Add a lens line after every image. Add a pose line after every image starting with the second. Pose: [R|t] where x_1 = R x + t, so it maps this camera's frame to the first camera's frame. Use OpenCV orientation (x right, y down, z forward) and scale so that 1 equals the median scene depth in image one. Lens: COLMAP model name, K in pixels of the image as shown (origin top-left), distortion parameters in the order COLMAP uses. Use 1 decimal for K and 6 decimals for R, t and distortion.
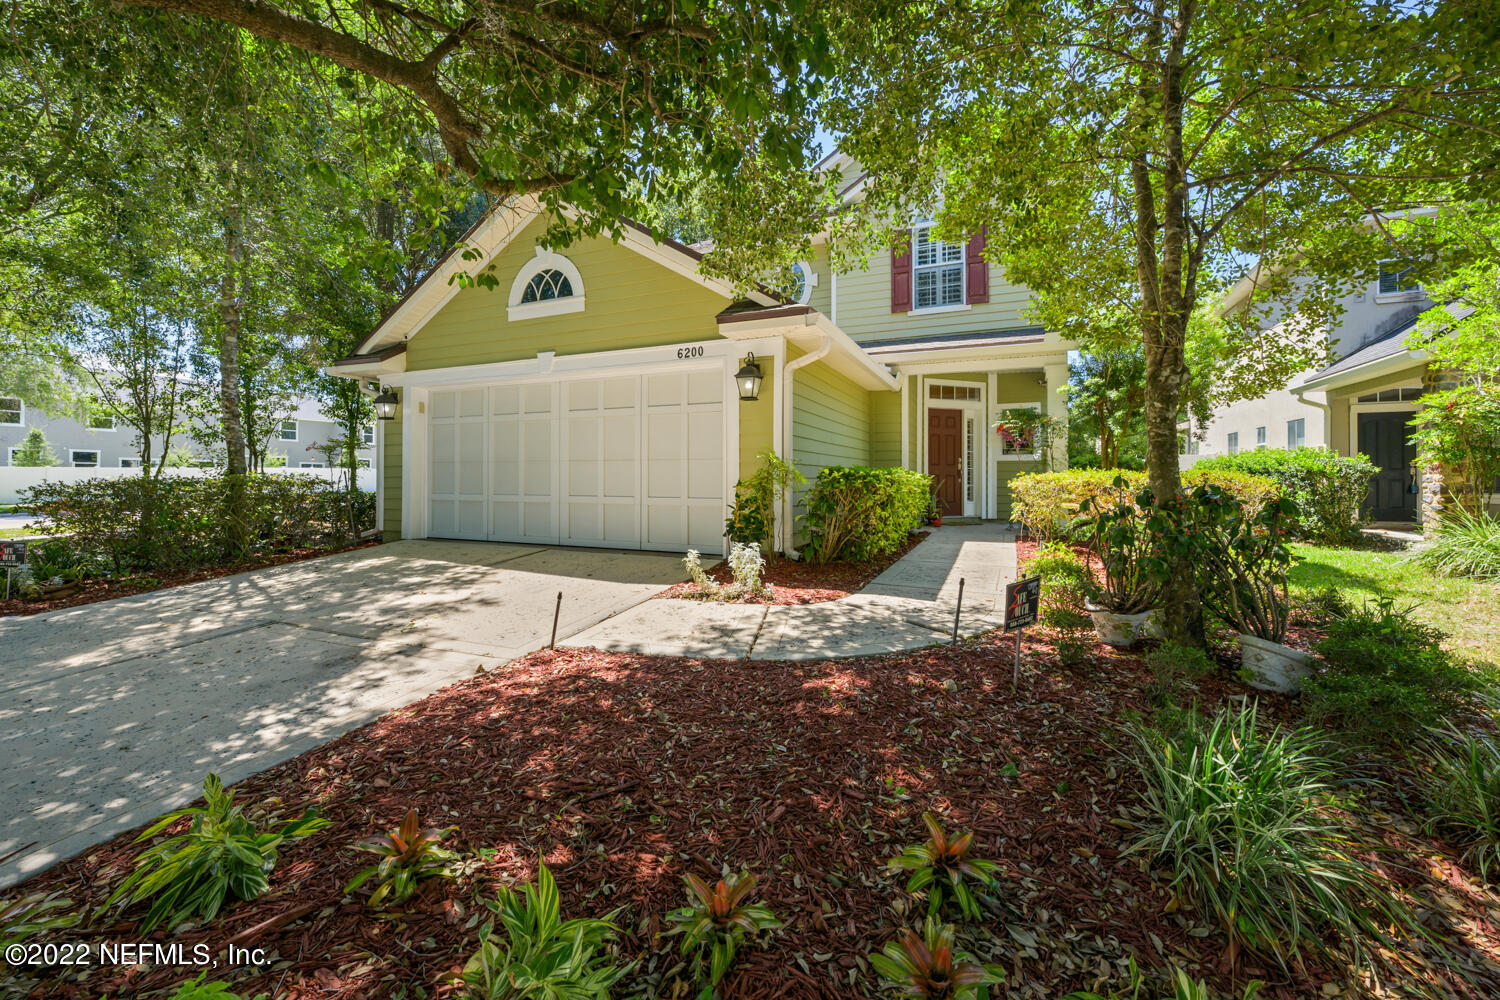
lens RADIAL K [[609.8, 0, 741.4], [0, 609.8, 473.4], [0, 0, 1]] dist [-0.001309, 0.000064]
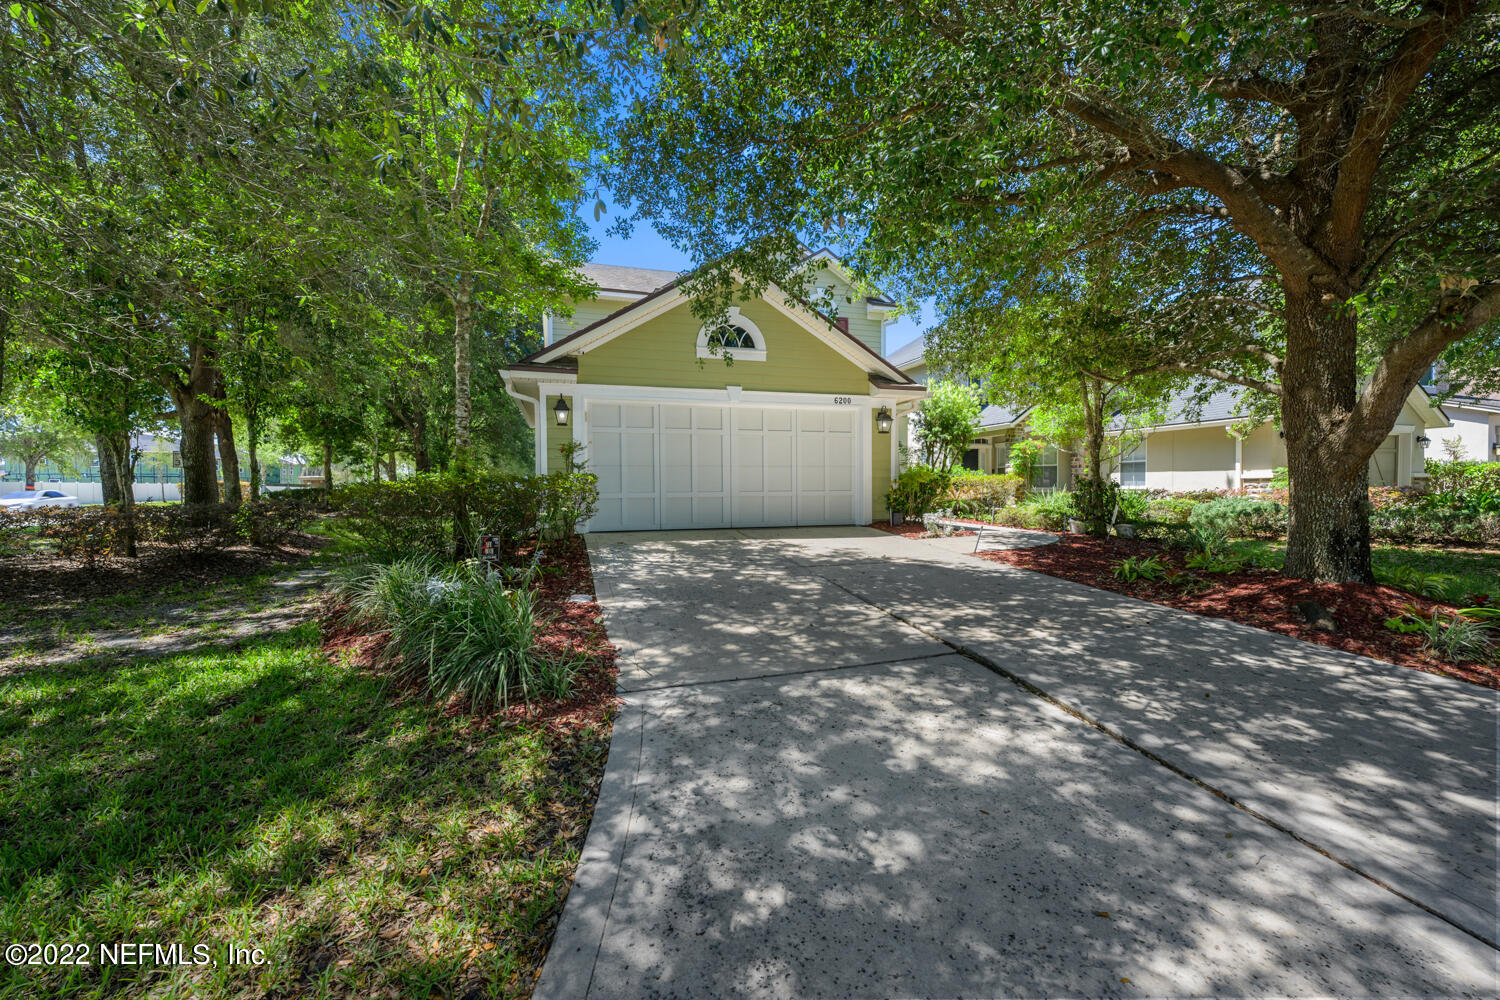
lens RADIAL K [[597.1, 0, 750.0], [0, 597.1, 500.0], [0, 0, 1]] dist [-0.007950, -0.000226]
pose [[0.751723, -0.020956, 0.659145, -1.137292], [0.003851, 0.999617, 0.027389, 0.018353], [-0.659467, -0.018050, 0.751517, -0.029280]]
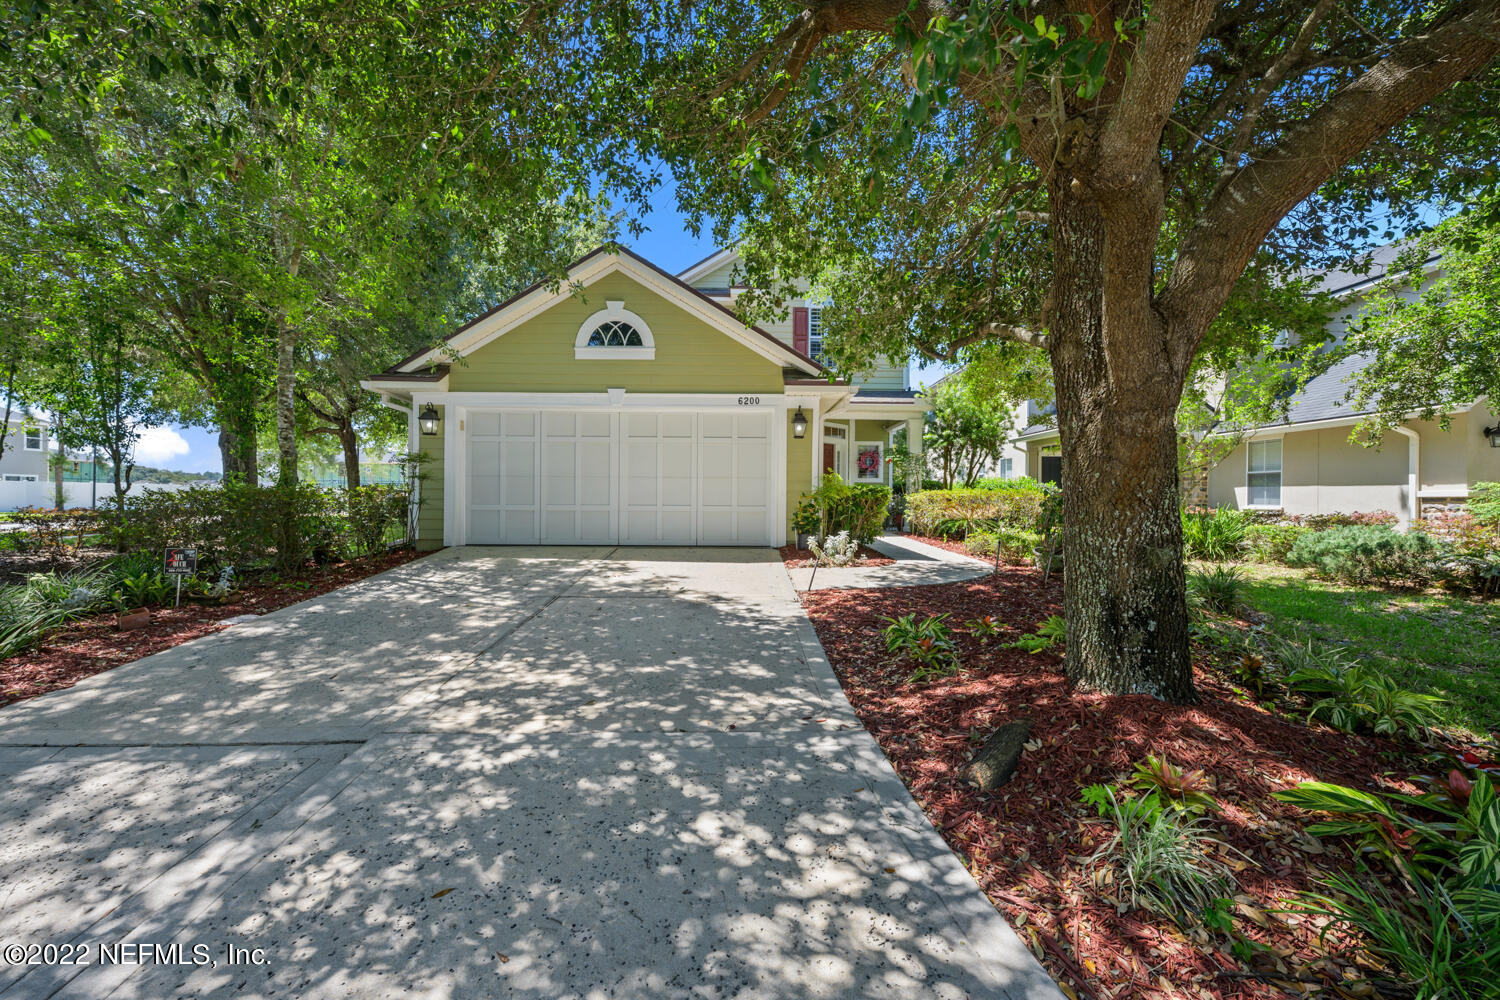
lens RADIAL K [[597.1, 0, 750.0], [0, 597.1, 500.0], [0, 0, 1]] dist [-0.007950, -0.000226]
pose [[0.907463, 0.002119, 0.420126, -0.561394], [-0.007433, 0.999912, 0.011012, 0.010423], [-0.420066, -0.013115, 0.907399, -0.202877]]
